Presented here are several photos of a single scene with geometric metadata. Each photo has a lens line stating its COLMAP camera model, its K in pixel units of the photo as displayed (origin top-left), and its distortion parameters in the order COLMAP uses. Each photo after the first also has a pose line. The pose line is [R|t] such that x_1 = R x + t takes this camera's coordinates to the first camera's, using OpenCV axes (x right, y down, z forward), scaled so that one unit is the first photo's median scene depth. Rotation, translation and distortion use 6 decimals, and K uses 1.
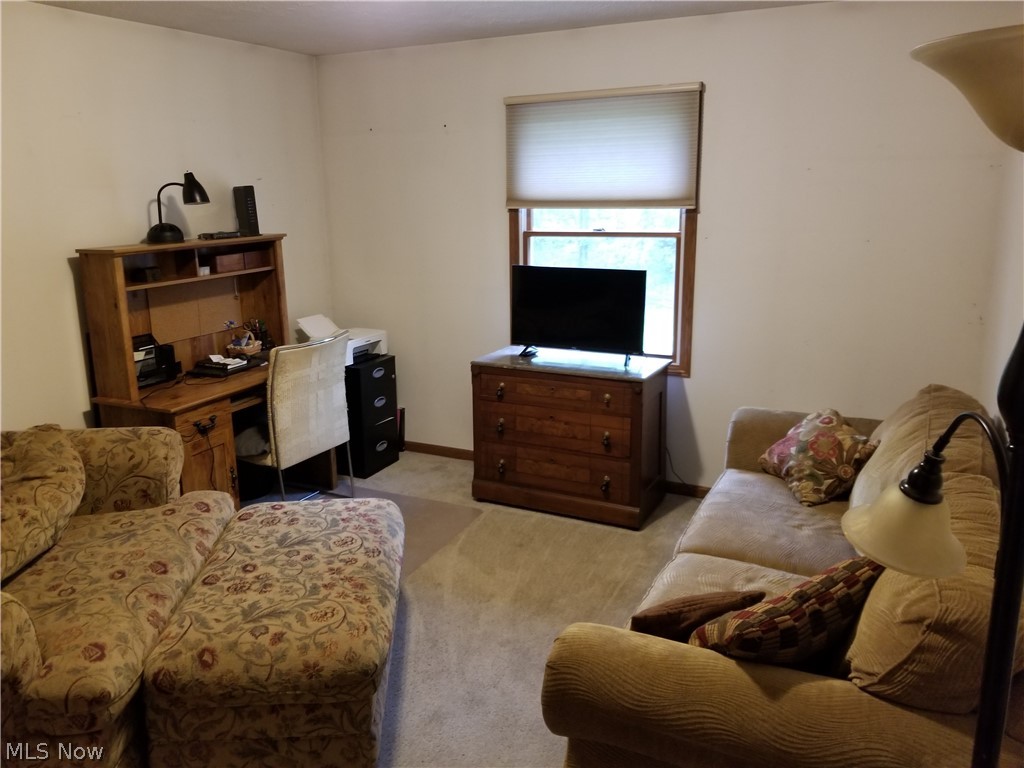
lens RADIAL K [[809.1, 0, 480.7], [0, 809.1, 366.9], [0, 0, 1]] dist [0.036118, -0.102721]
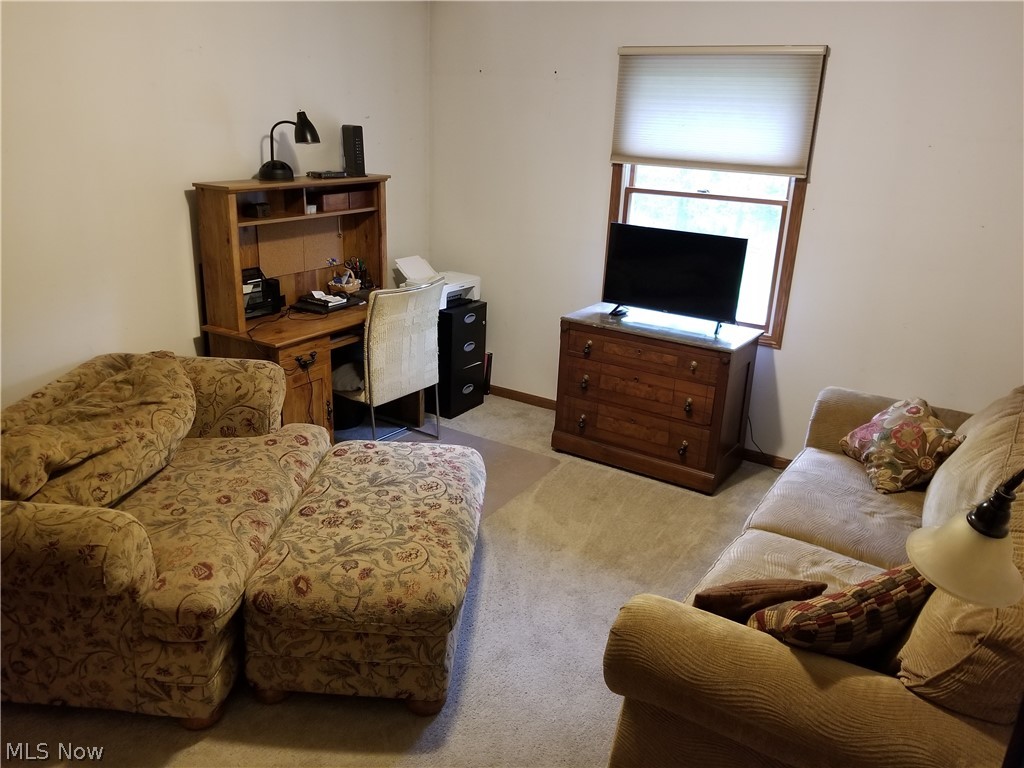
lens RADIAL K [[804.7, 0, 499.0], [0, 804.7, 383.7], [0, 0, 1]] dist [0.048478, -0.108983]
pose [[0.993402, 0.085215, -0.076755, -0.007832], [-0.076613, 0.991108, 0.108790, -0.040116], [0.085343, -0.102192, 0.991097, -0.029193]]
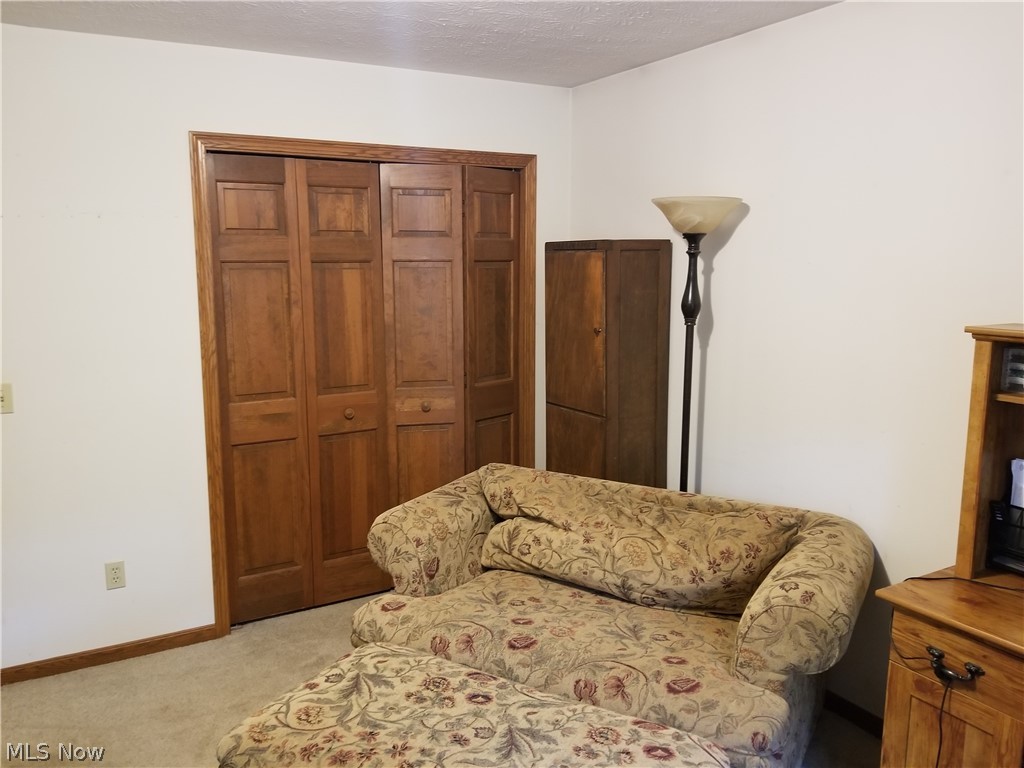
lens RADIAL K [[804.7, 0, 499.0], [0, 804.7, 383.7], [0, 0, 1]] dist [0.048478, -0.108983]
pose [[-0.551000, 0.149328, -0.821036, 0.289165], [-0.176108, 0.940895, 0.289314, -0.257707], [0.815712, 0.304003, -0.492135, 1.215173]]
